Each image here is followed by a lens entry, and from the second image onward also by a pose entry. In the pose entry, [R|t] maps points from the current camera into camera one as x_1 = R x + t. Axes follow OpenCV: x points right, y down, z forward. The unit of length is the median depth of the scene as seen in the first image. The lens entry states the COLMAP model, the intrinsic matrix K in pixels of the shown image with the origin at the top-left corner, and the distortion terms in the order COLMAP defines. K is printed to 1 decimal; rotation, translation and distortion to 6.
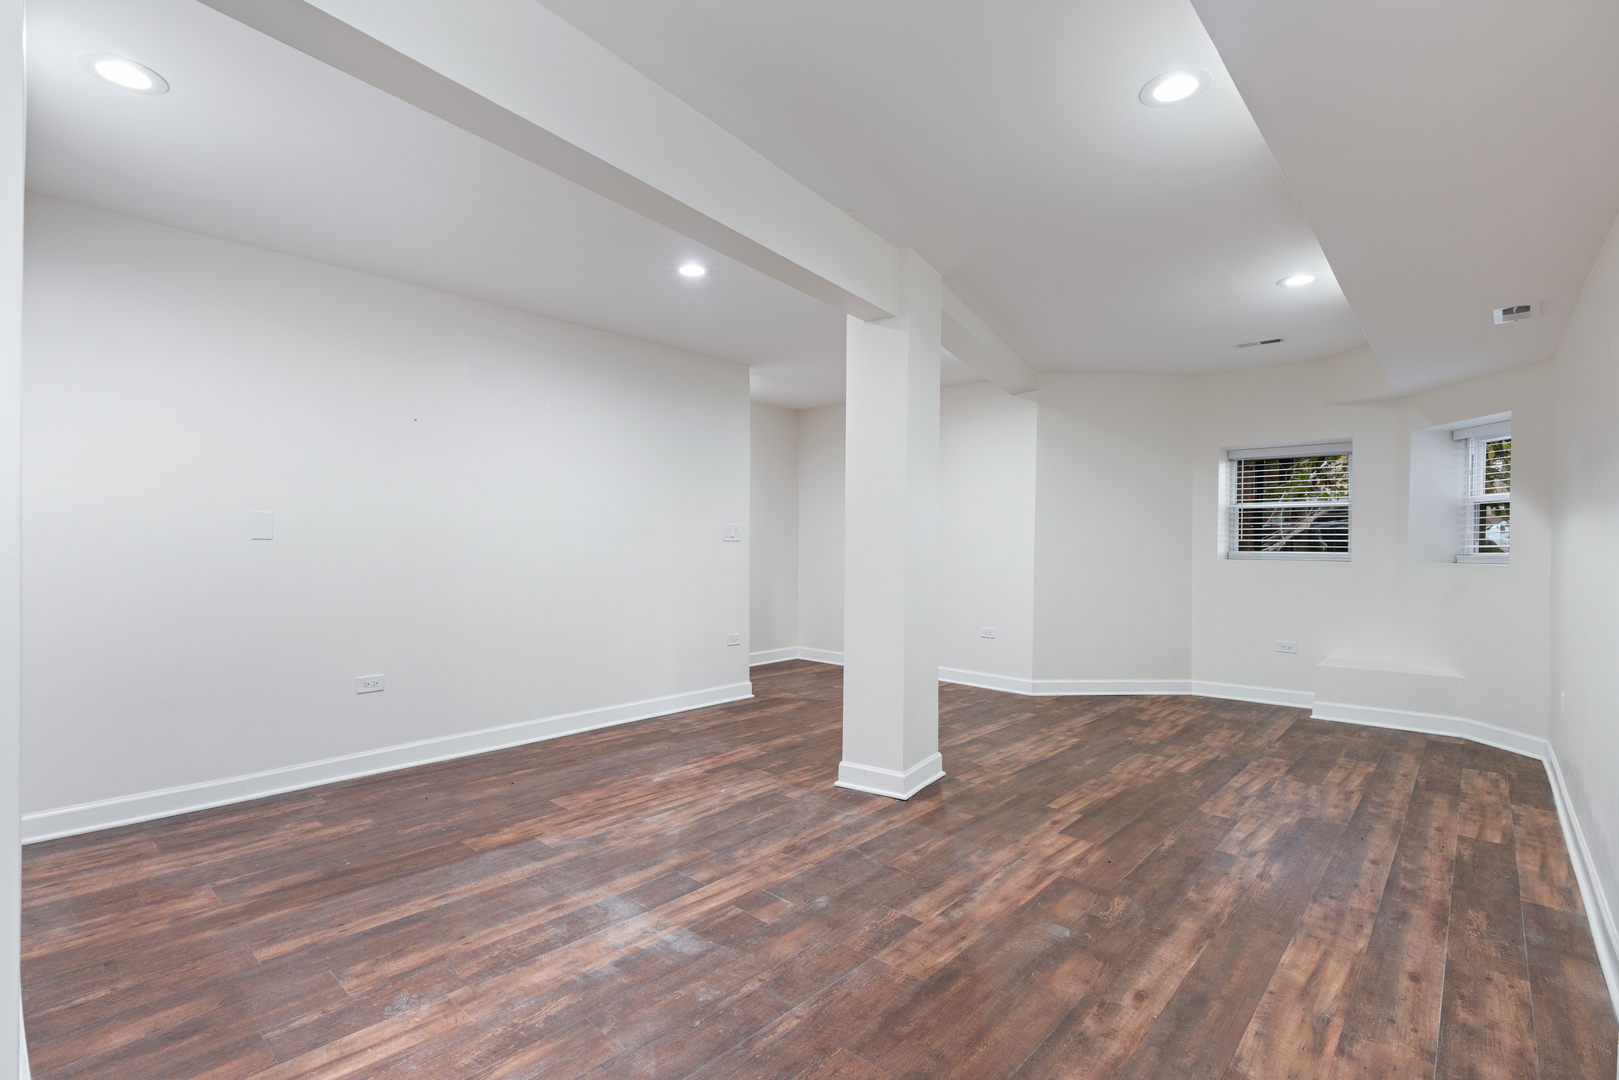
lens RADIAL K [[727.5, 0, 808.7], [0, 727.5, 543.6], [0, 0, 1]] dist [-0.008806, 0.003966]
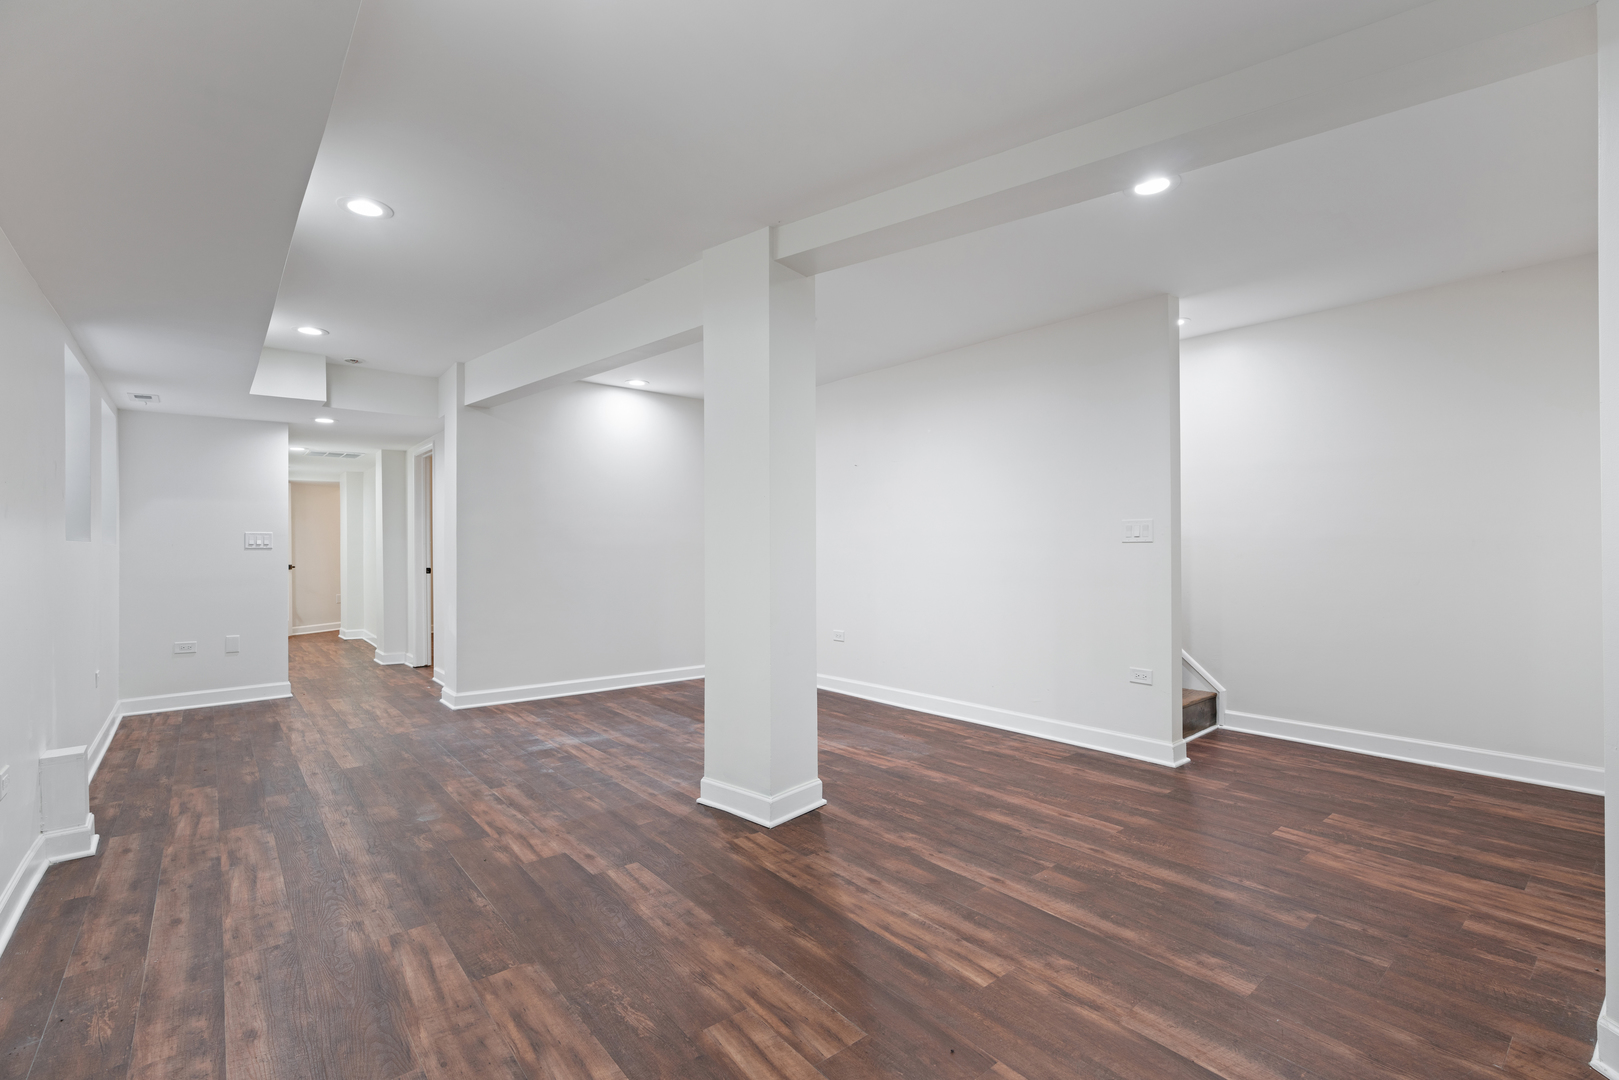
lens RADIAL K [[727.5, 0, 808.7], [0, 727.5, 543.6], [0, 0, 1]] dist [-0.008806, 0.003966]
pose [[-0.131196, -0.009388, -0.991312, 1.266616], [0.007489, 0.999917, -0.010461, 0.010630], [0.991328, -0.008796, -0.131115, 1.472754]]
